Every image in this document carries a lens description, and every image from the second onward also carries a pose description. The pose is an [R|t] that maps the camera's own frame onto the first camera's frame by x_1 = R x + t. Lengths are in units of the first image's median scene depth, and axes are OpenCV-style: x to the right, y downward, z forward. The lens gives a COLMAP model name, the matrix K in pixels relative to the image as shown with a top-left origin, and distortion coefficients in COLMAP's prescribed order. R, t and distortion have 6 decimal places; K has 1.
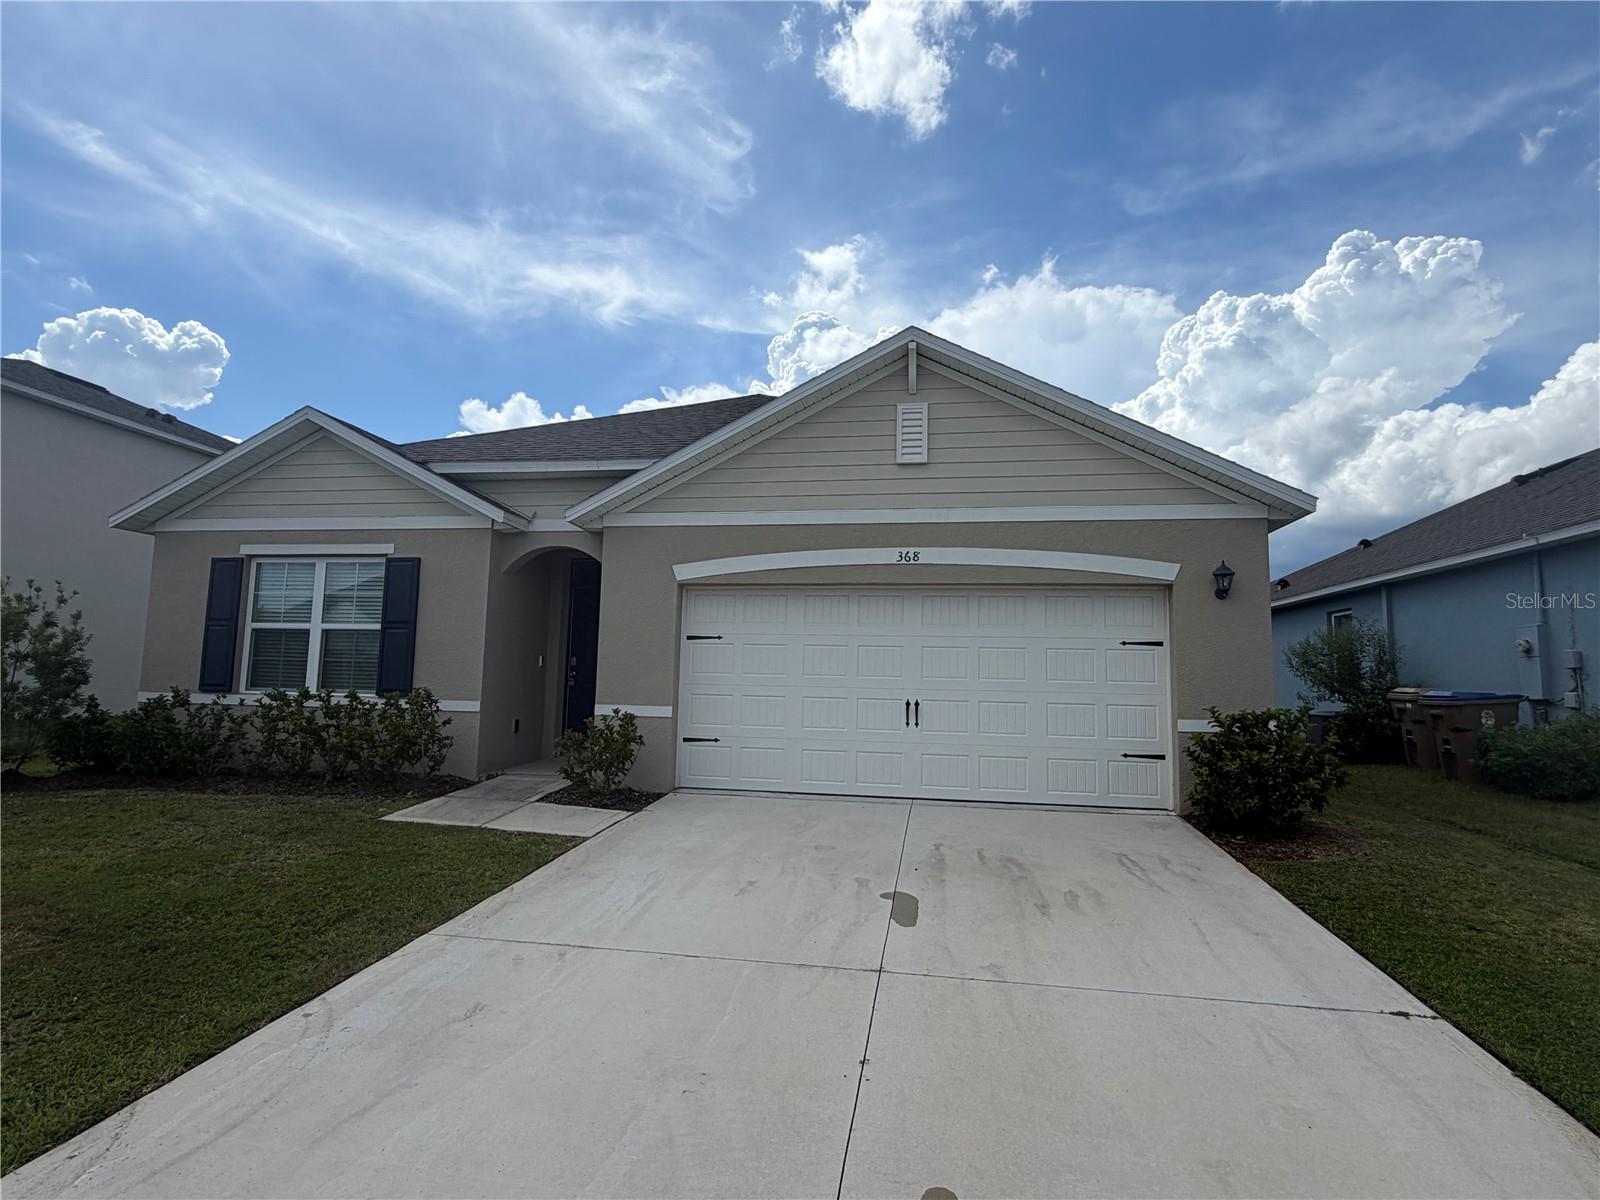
lens RADIAL K [[789.0, 0, 809.2], [0, 789.0, 601.4], [0, 0, 1]] dist [-0.010631, 0.002765]
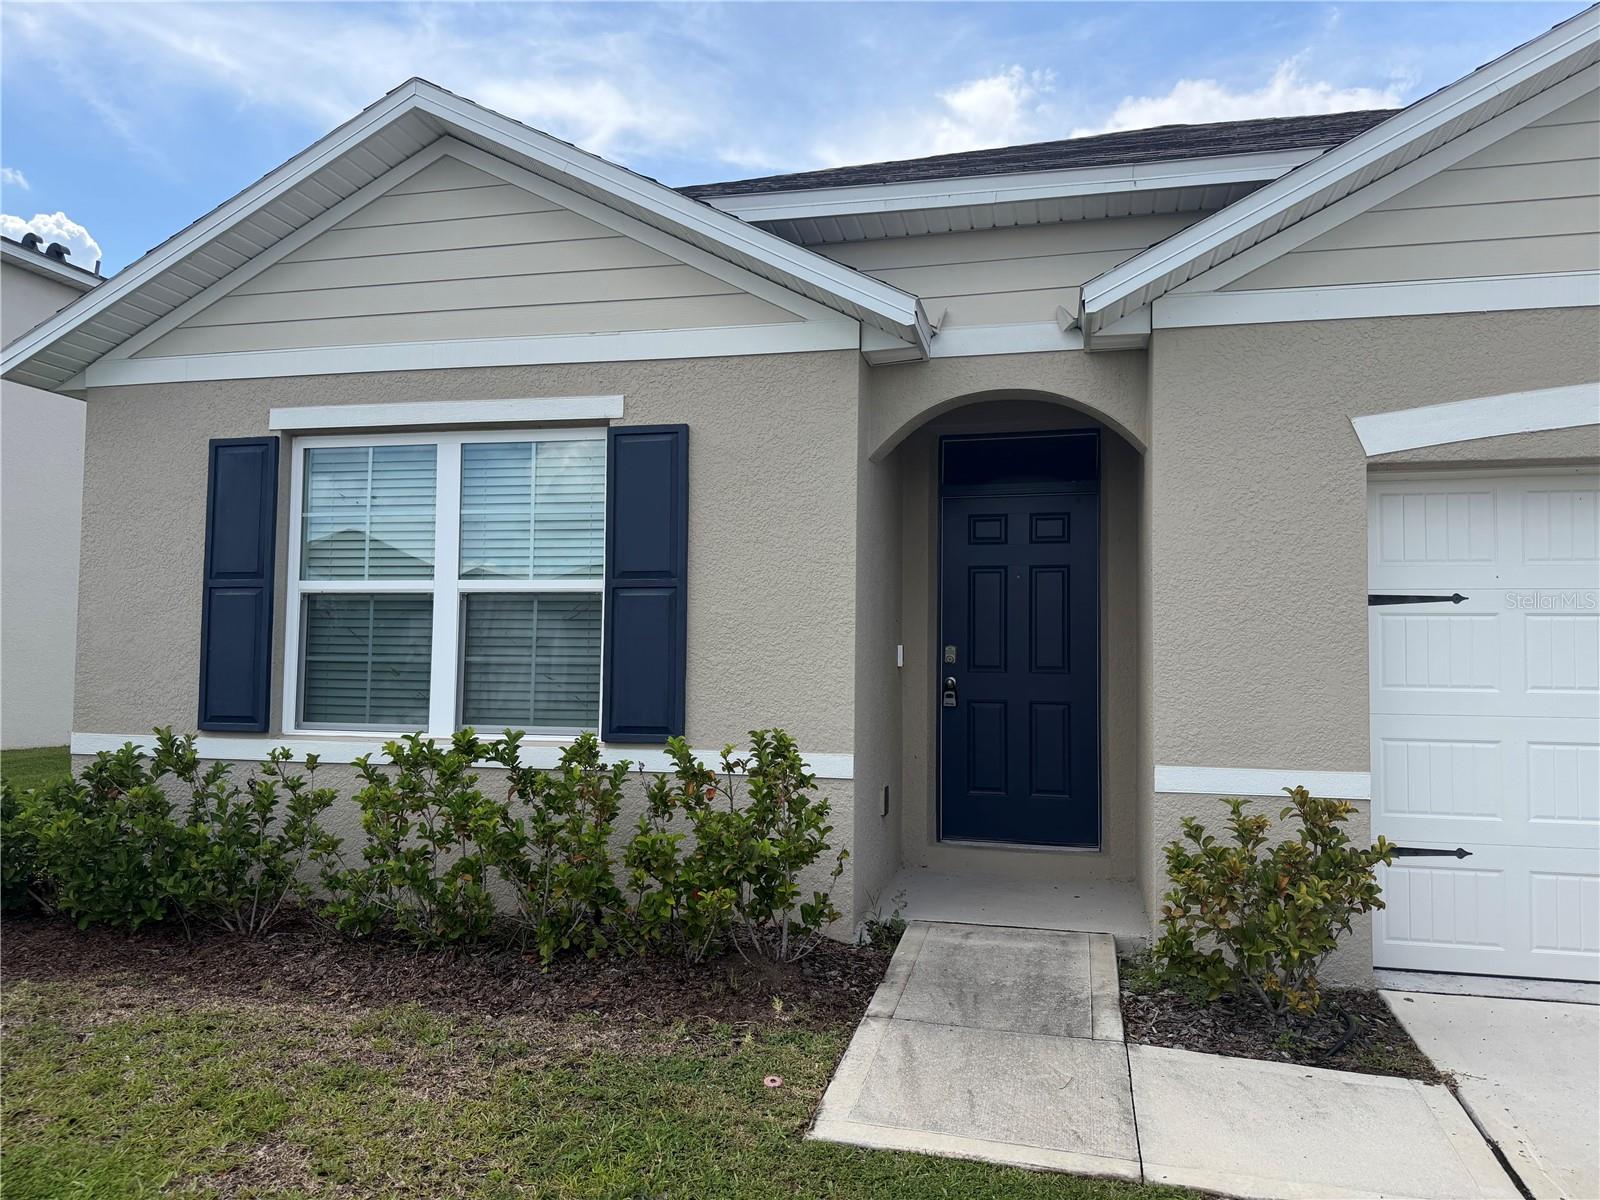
lens RADIAL K [[1115.4, 0, 797.9], [0, 1115.4, 602.8], [0, 0, 1]] dist [0.025589, -0.021545]
pose [[0.997022, -0.012851, -0.076041, -0.391821], [0.016057, 0.999001, 0.041699, 0.018486], [0.075429, -0.042796, 0.996232, 0.392199]]
